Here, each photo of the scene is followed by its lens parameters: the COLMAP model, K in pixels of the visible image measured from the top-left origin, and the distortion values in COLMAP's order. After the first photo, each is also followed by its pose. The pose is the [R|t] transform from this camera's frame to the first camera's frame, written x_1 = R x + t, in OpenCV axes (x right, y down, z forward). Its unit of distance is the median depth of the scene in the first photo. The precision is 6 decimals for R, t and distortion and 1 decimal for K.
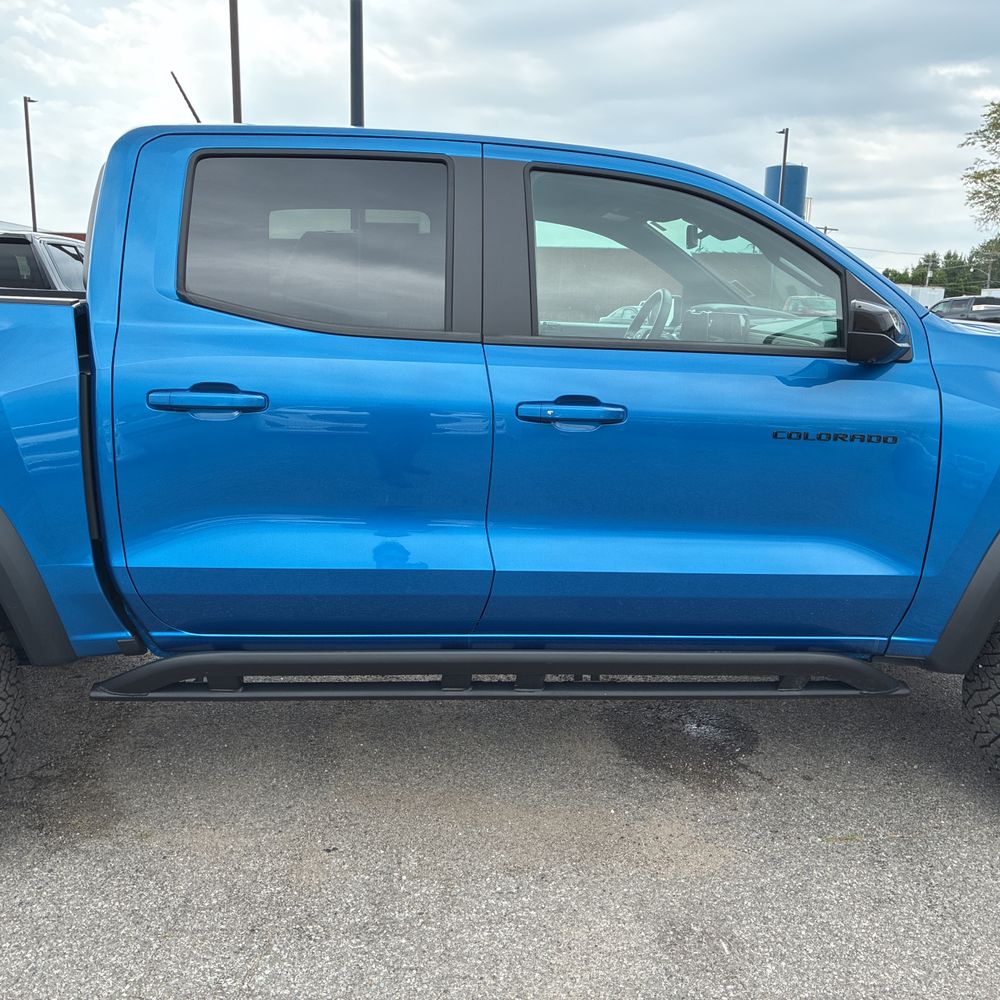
lens RADIAL K [[1016.3, 0, 504.0], [0, 1016.3, 497.5], [0, 0, 1]] dist [0.004949, 0.041481]
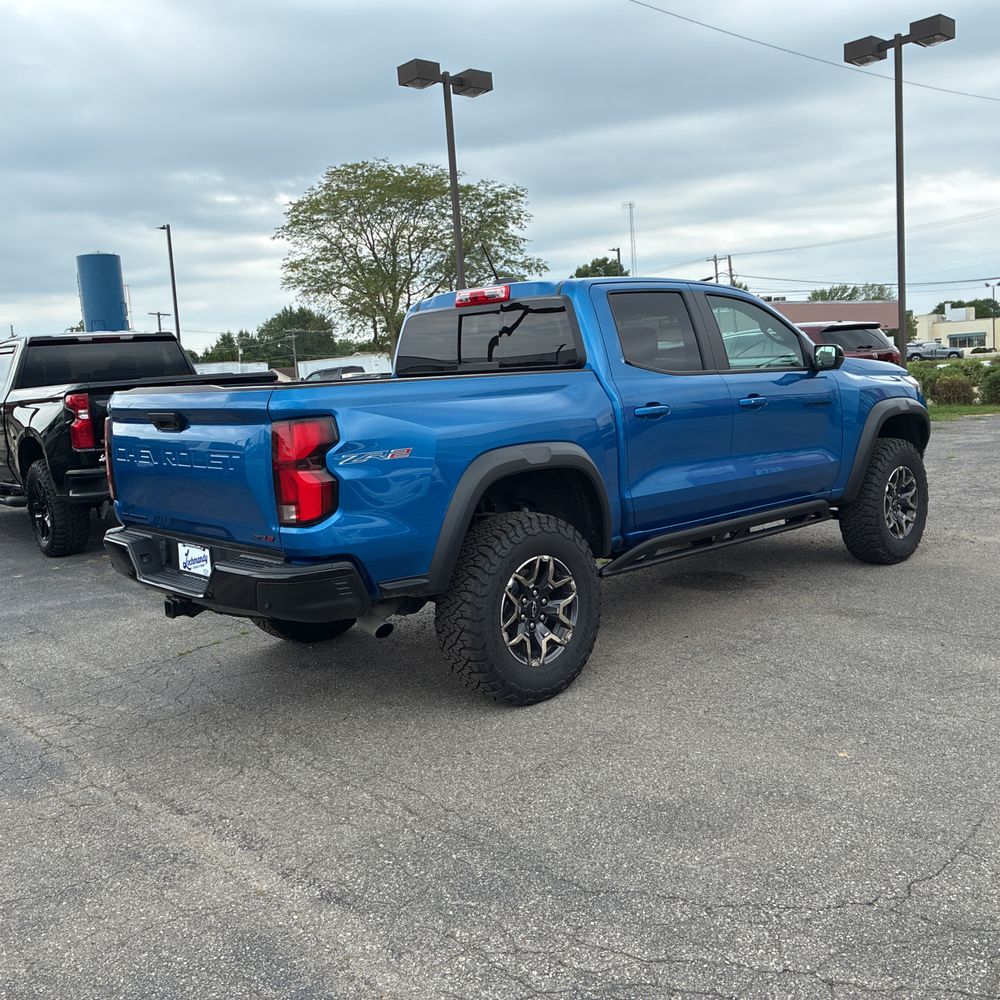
lens RADIAL K [[1020.3, 0, 499.0], [0, 1020.3, 481.0], [0, 0, 1]] dist [0.041313, -0.013313]
pose [[0.790179, -0.139537, 0.596781, -1.573790], [0.195595, 0.980232, -0.029788, 0.040476], [-0.580827, 0.140266, 0.801851, -0.405913]]
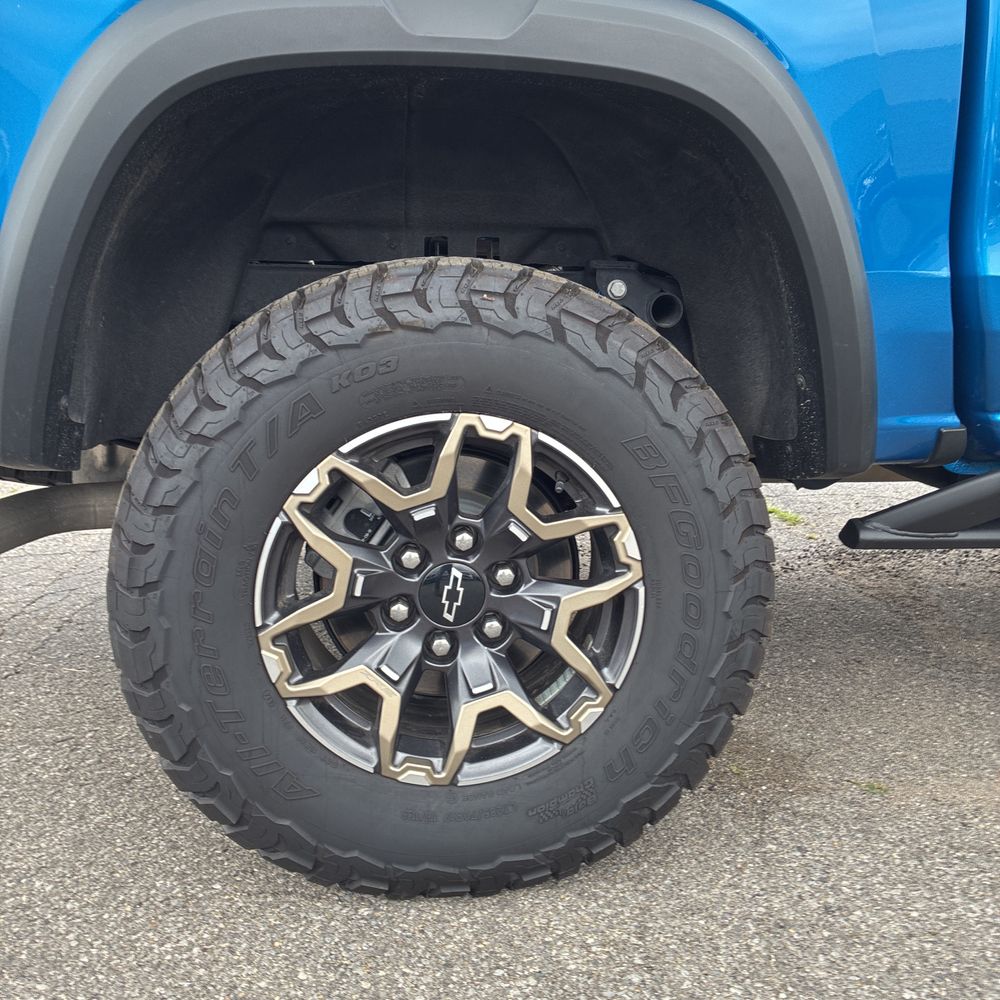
lens RADIAL K [[996.5, 0, 501.6], [0, 996.5, 494.7], [0, 0, 1]] dist [0.040368, -0.017865]
pose [[0.999762, -0.021387, -0.004293, -0.567397], [0.021434, 0.999706, 0.011302, 0.151051], [0.004050, -0.011392, 0.999927, 0.425327]]
